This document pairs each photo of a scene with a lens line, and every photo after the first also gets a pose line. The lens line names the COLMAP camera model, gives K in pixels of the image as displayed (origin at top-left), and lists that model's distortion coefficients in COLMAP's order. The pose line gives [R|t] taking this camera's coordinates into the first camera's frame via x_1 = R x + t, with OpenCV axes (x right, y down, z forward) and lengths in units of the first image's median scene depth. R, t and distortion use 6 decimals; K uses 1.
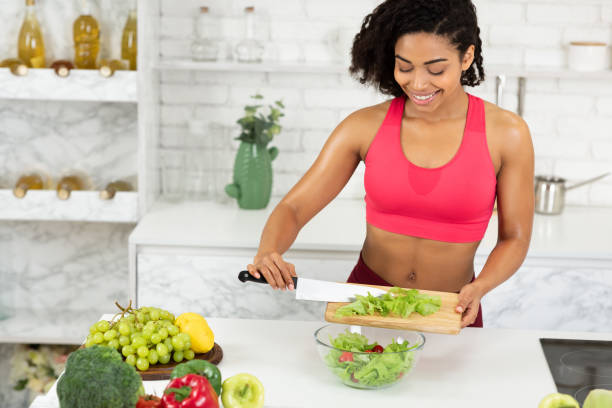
lens RADIAL K [[1465.3, 0, 319.7], [0, 1465.3, 199.0], [0, 0, 1]] dist [0.063068, 0.000000]
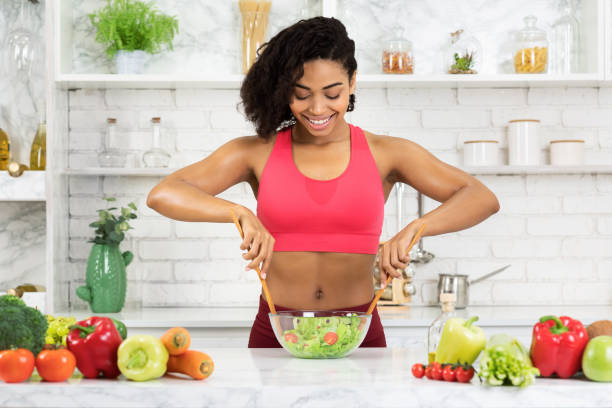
lens RADIAL K [[1465.3, 0, 310.8], [0, 1465.3, 205.6], [0, 0, 1]] dist [0.063068, 0.000000]
pose [[0.998230, -0.023732, 0.054538, 0.003545], [0.034488, 0.978012, -0.205677, 0.145933], [-0.048457, 0.207194, 0.977099, -0.003650]]
